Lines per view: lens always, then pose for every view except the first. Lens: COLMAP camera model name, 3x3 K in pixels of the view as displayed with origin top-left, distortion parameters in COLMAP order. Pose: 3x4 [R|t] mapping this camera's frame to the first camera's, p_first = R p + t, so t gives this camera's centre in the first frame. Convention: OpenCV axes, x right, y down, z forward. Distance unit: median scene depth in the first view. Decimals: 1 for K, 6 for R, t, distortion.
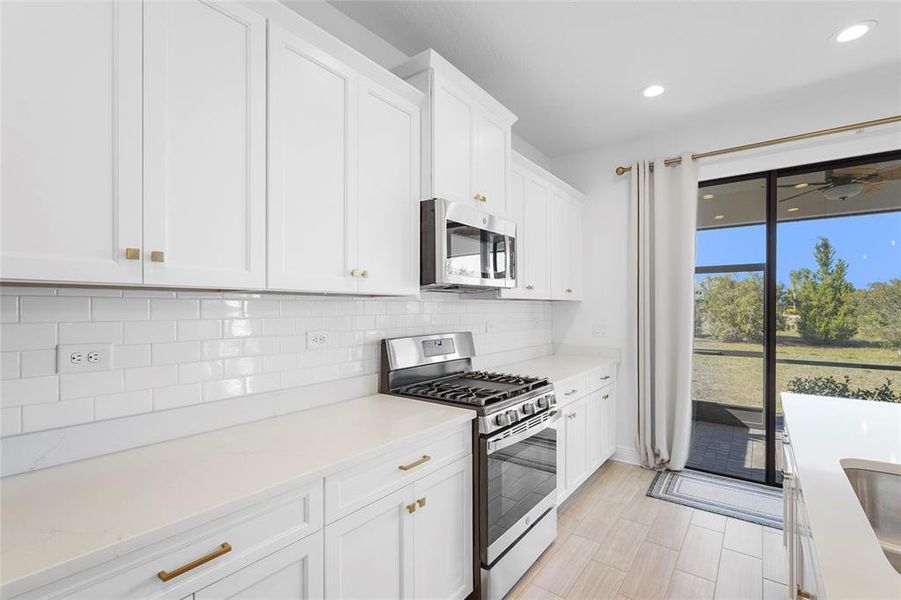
lens RADIAL K [[416.2, 0, 455.2], [0, 416.2, 304.0], [0, 0, 1]] dist [0.002313, -0.000556]
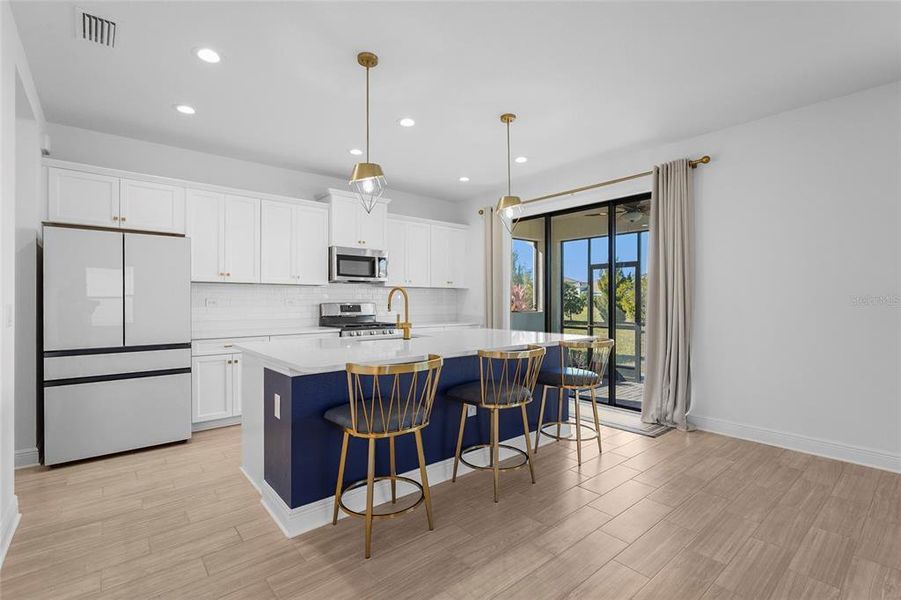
lens RADIAL K [[416.2, 0, 448.8], [0, 416.2, 301.9], [0, 0, 1]] dist [0.002313, -0.000556]
pose [[0.974443, -0.000670, -0.224634, 0.899635], [0.002238, 0.999975, 0.006726, 0.049412], [0.224624, -0.007057, 0.974420, -0.964505]]
